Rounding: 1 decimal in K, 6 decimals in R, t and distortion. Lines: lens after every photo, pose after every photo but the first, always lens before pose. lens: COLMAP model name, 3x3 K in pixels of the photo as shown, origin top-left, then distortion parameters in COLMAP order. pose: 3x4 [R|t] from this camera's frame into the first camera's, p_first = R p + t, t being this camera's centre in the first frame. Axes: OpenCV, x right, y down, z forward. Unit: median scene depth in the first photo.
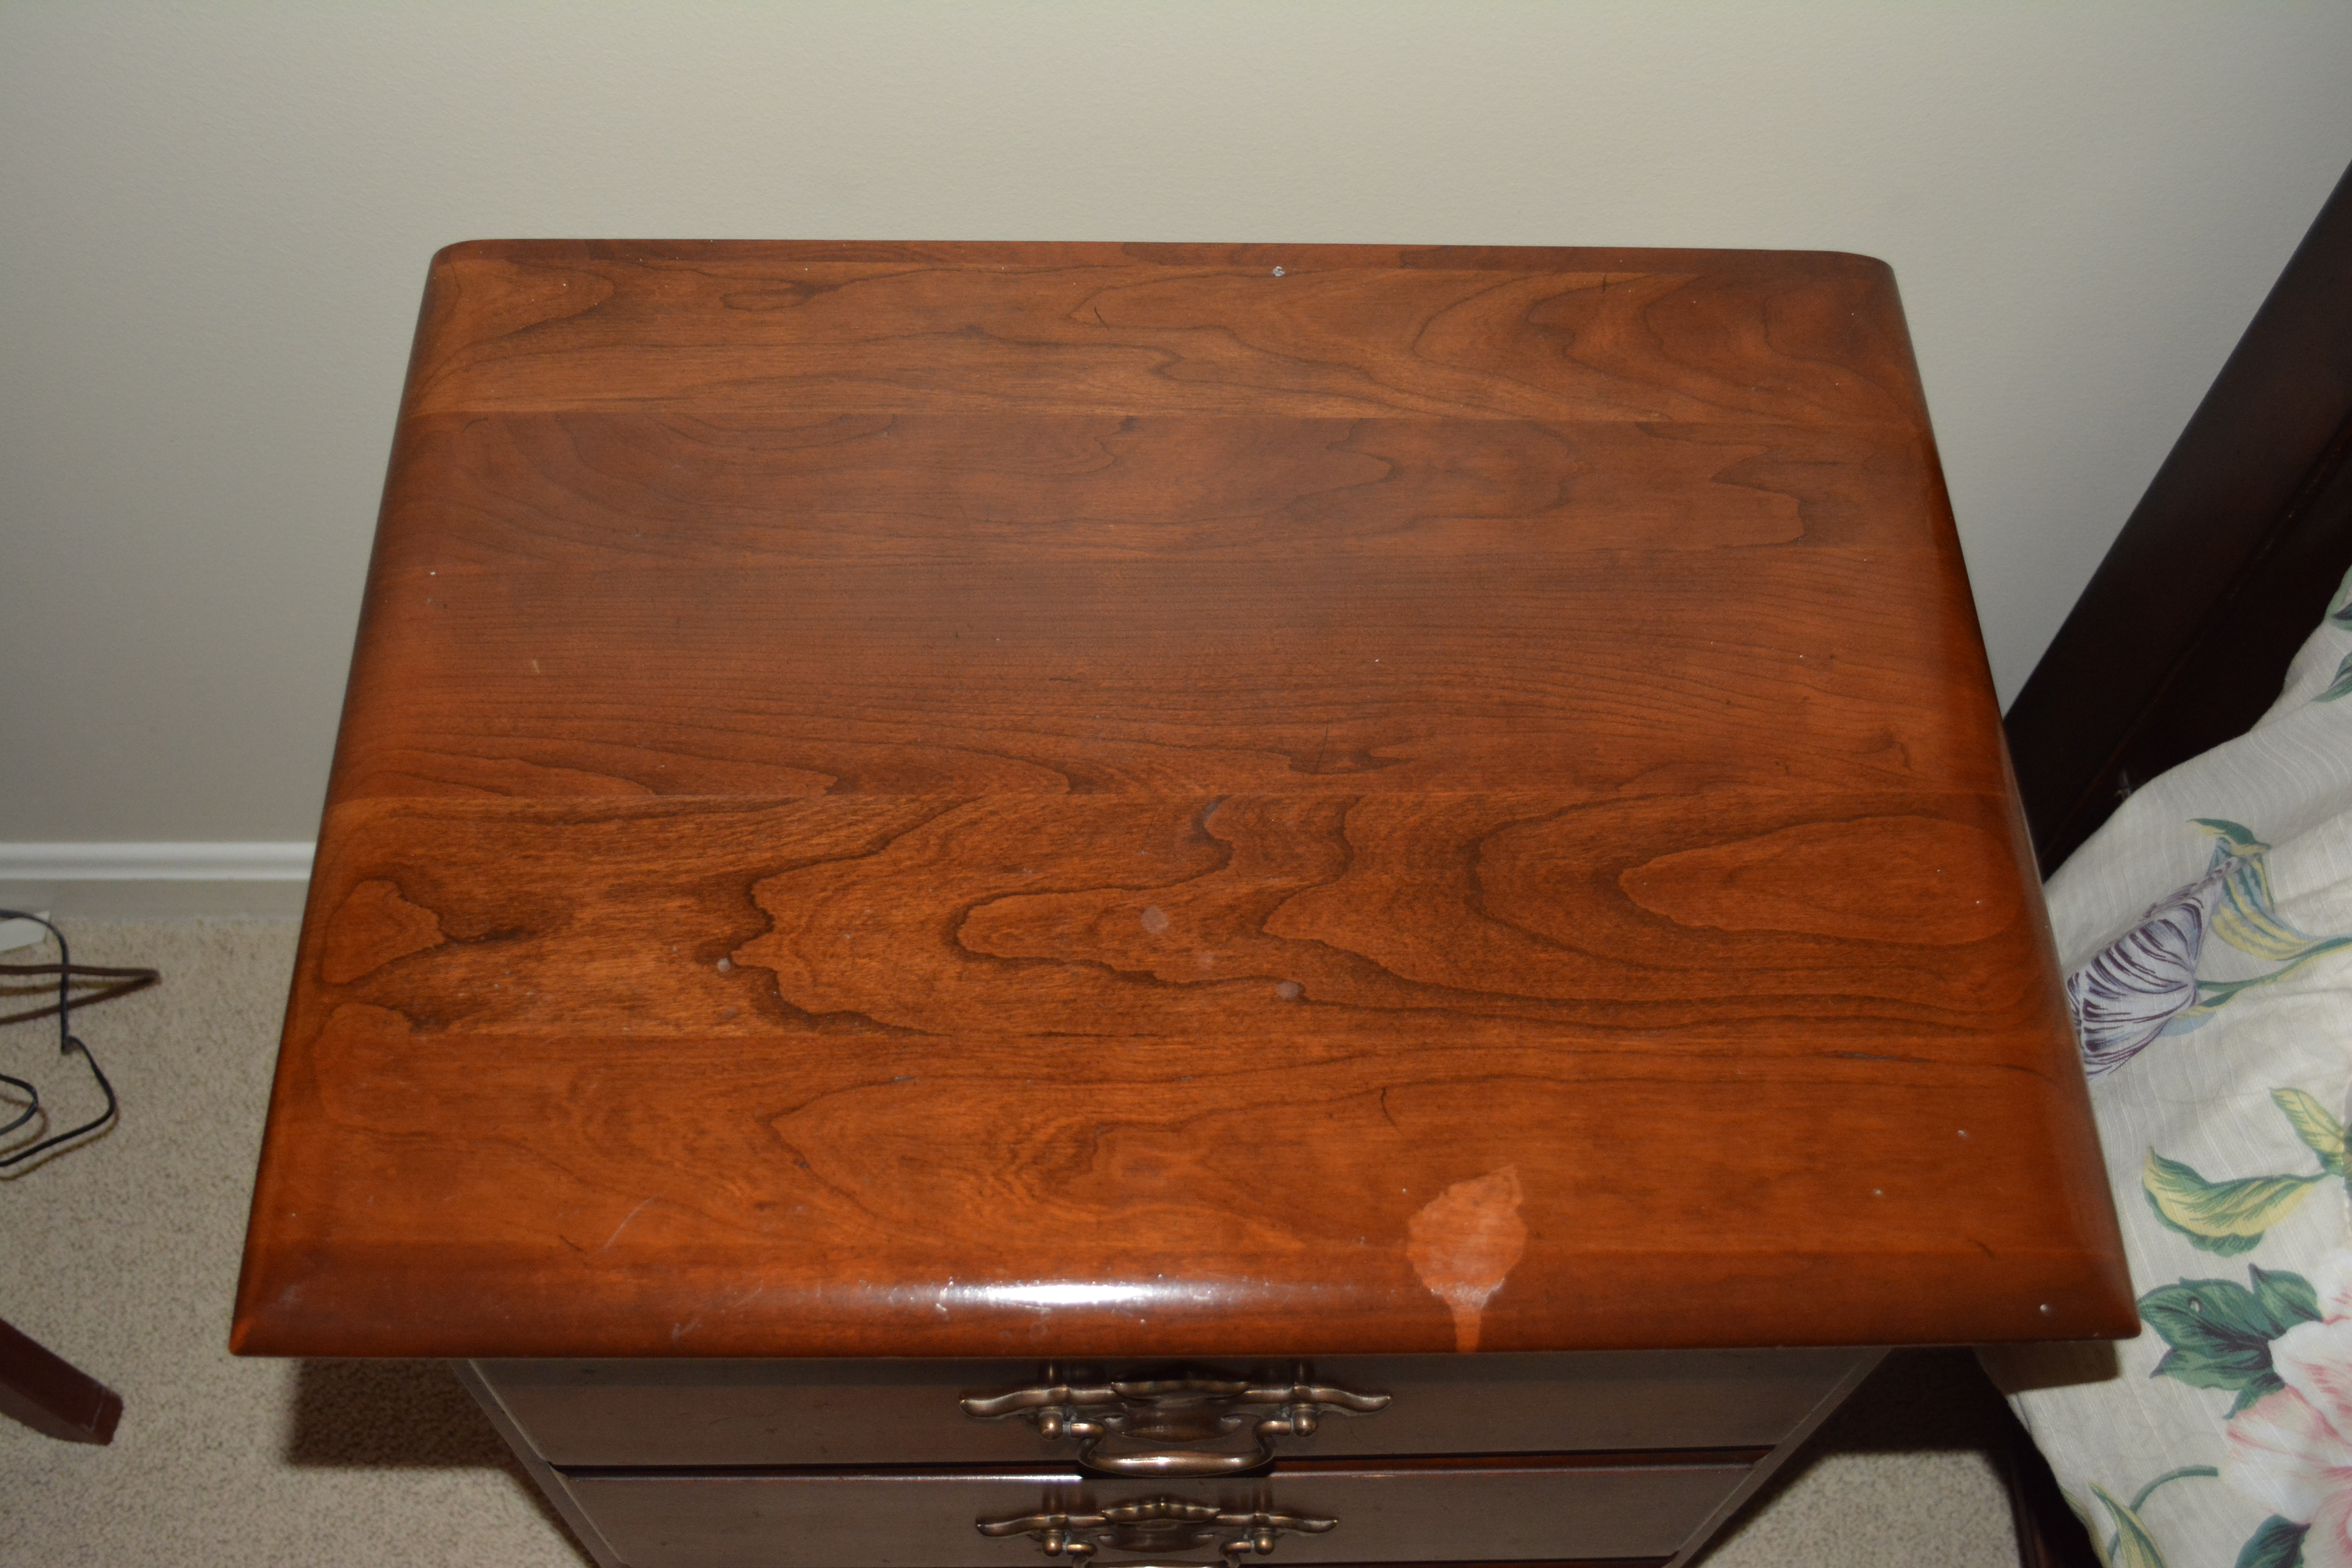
lens RADIAL K [[1583.4, 0, 1183.4], [0, 1583.4, 778.4], [0, 0, 1]] dist [-0.018398, 0.000464]
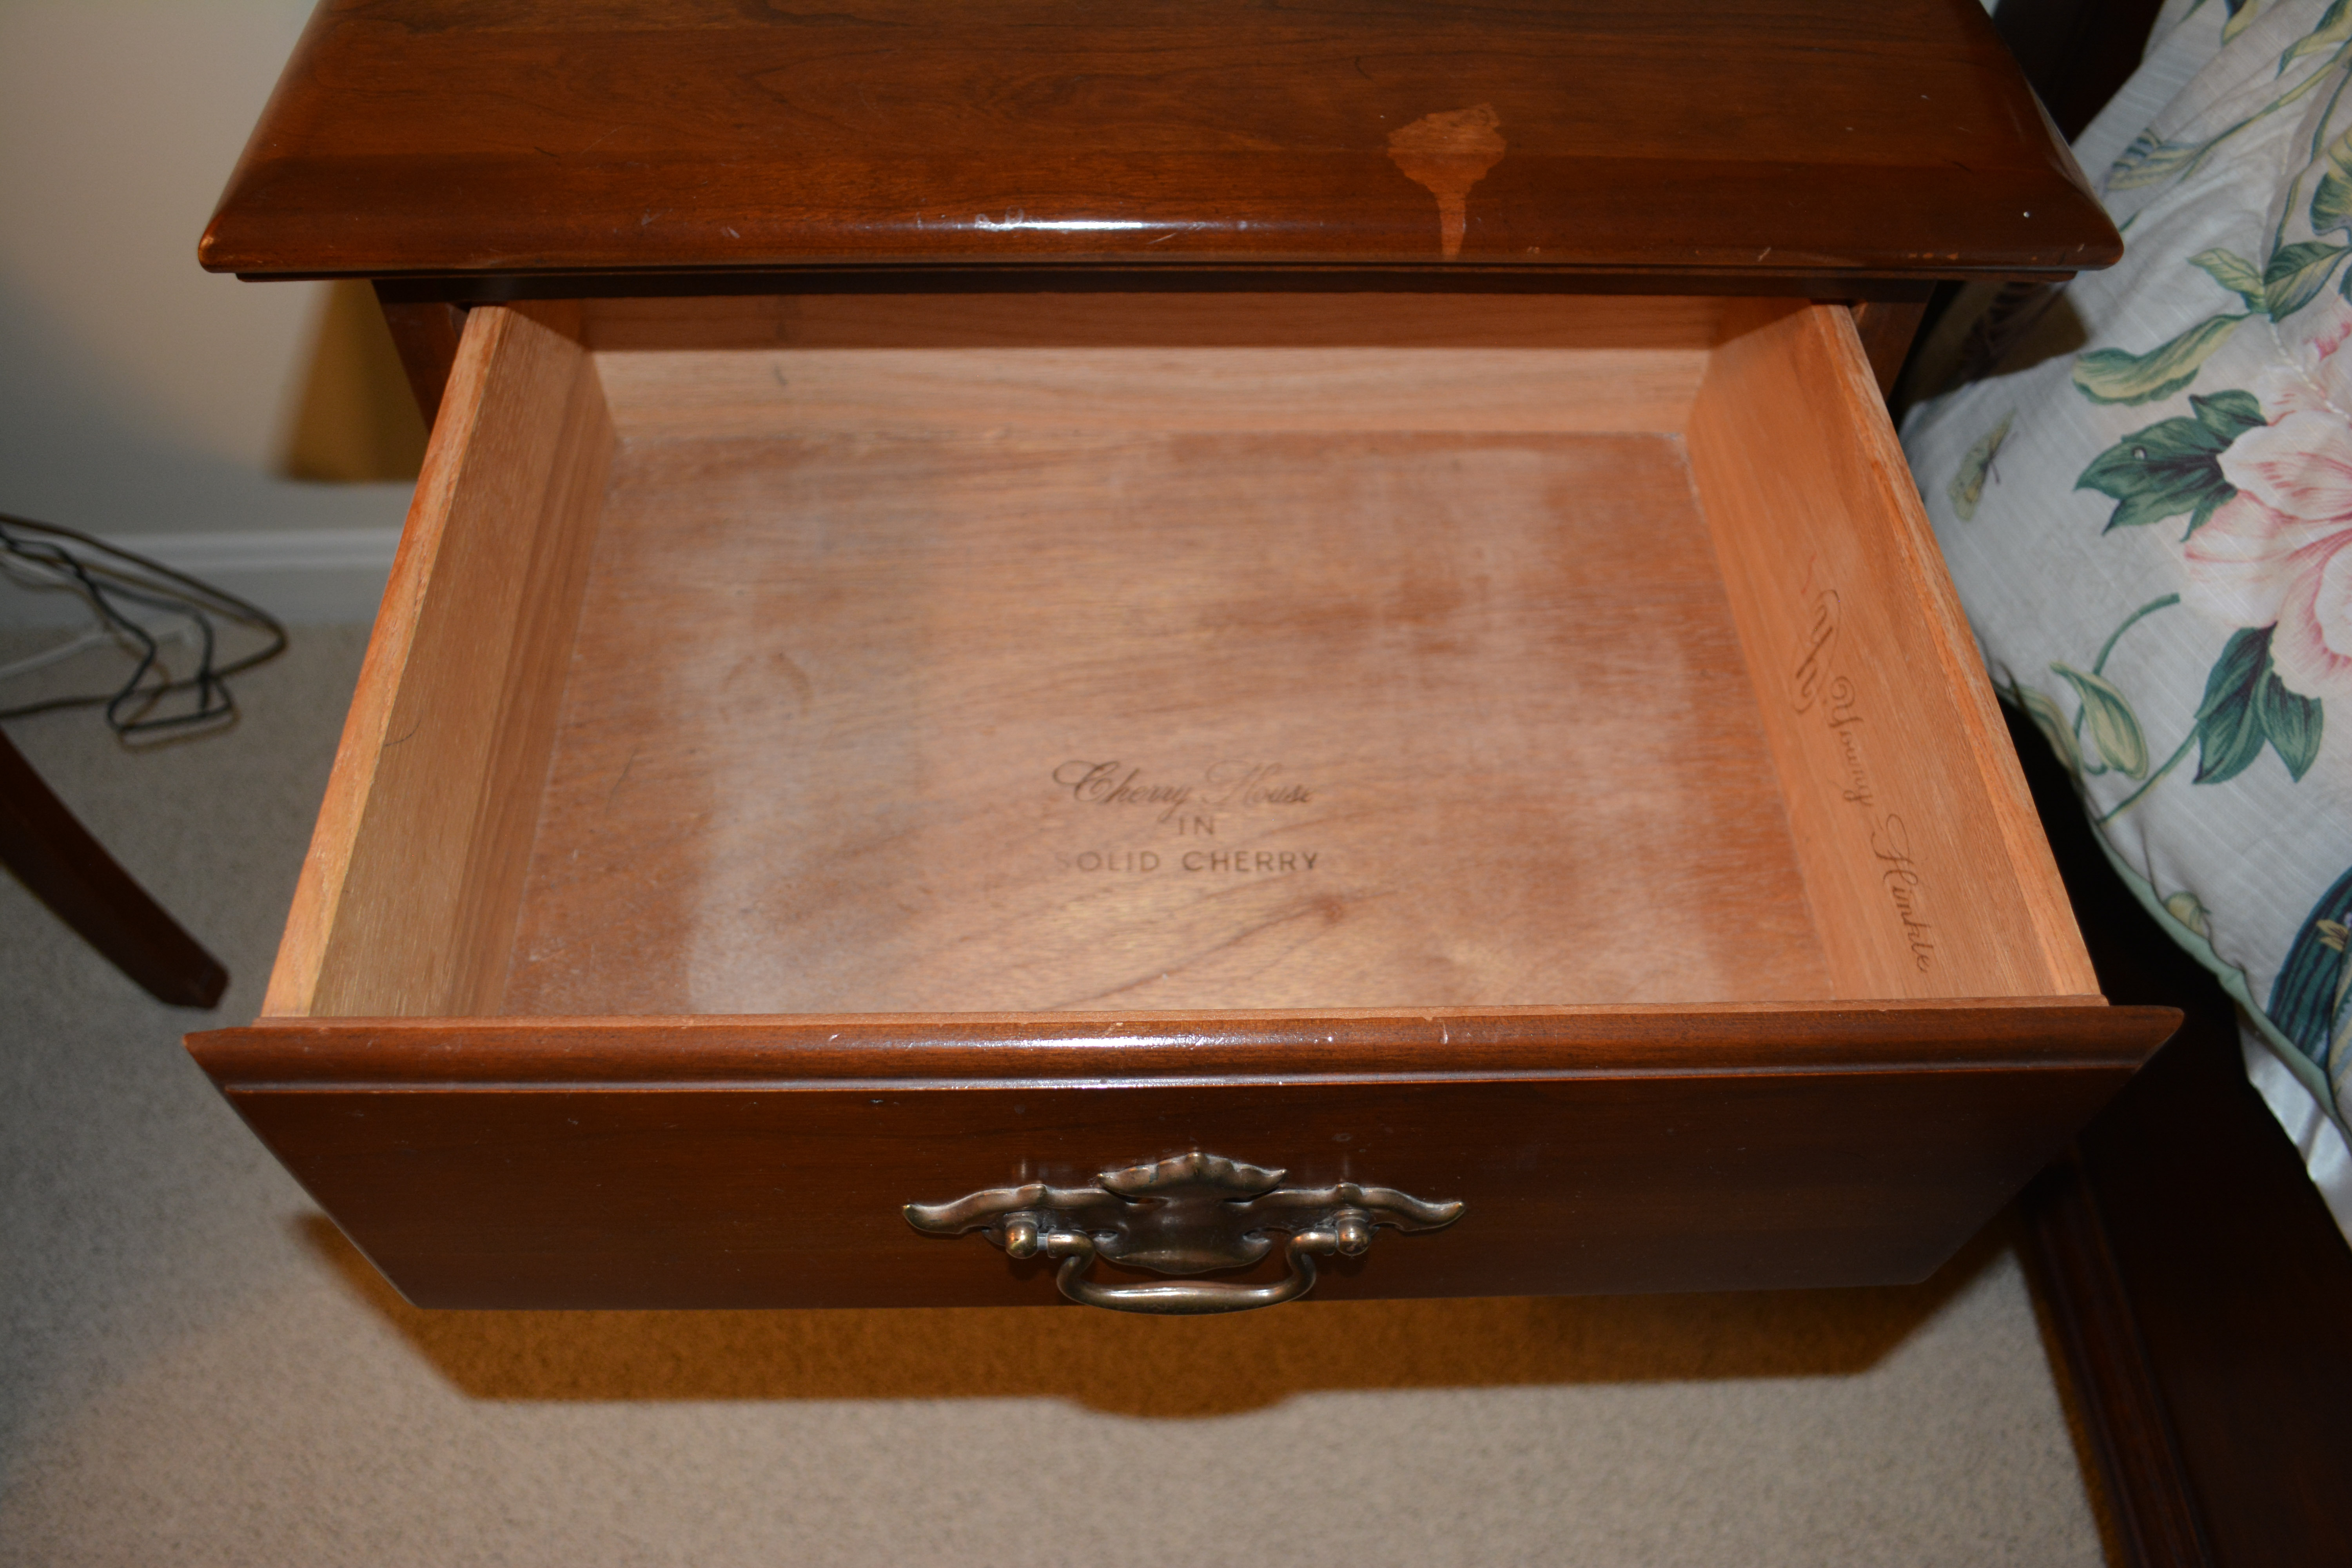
lens RADIAL K [[1228.6, 0, 1189.9], [0, 1228.6, 766.9], [0, 0, 1]] dist [-0.025338, -0.001922]
pose [[0.999672, -0.025622, -0.000372, 0.006443], [0.025522, 0.996838, -0.075257, 0.605143], [0.002299, 0.075223, 0.997164, 0.216676]]
